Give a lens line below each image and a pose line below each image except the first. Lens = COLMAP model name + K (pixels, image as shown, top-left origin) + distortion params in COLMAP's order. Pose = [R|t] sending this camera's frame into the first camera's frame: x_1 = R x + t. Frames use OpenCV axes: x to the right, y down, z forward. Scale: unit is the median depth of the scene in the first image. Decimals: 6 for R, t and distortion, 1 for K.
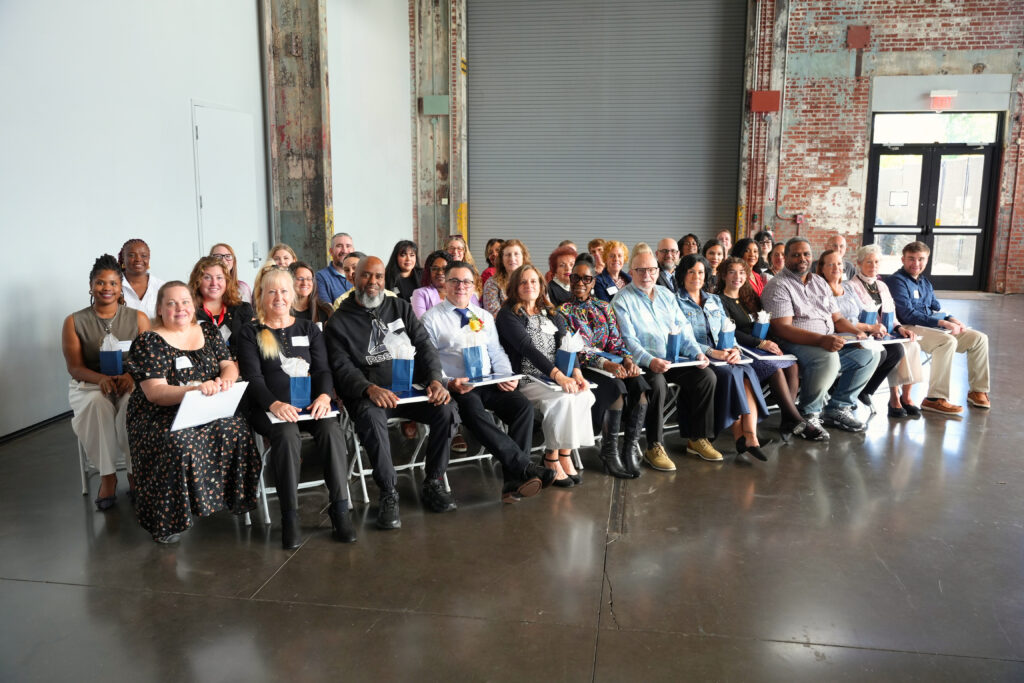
lens RADIAL K [[857.9, 0, 512.0], [0, 857.9, 341.5], [0, 0, 1]] dist [-0.001290, -0.000416]
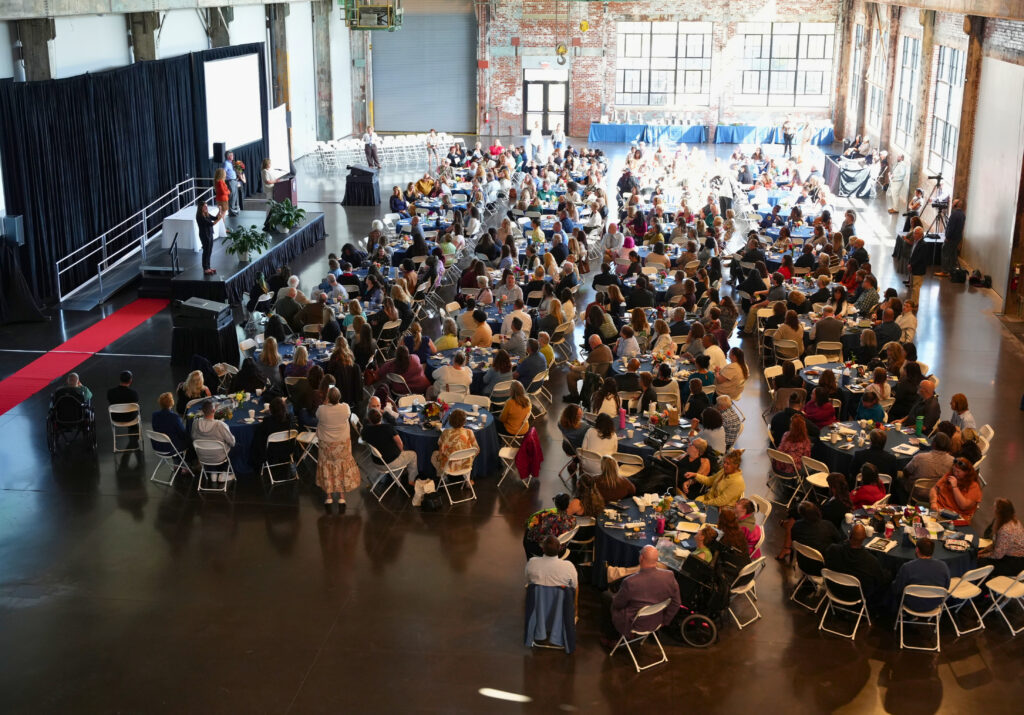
lens RADIAL K [[1279.3, 0, 512.0], [0, 1279.3, 357.5], [0, 0, 1]] dist [-0.011010, -0.016923]
pose [[0.999317, -0.010824, 0.035324, 0.233948], [0.006655, 0.993219, 0.116065, 0.165952], [-0.036340, -0.115751, 0.992613, -3.071283]]
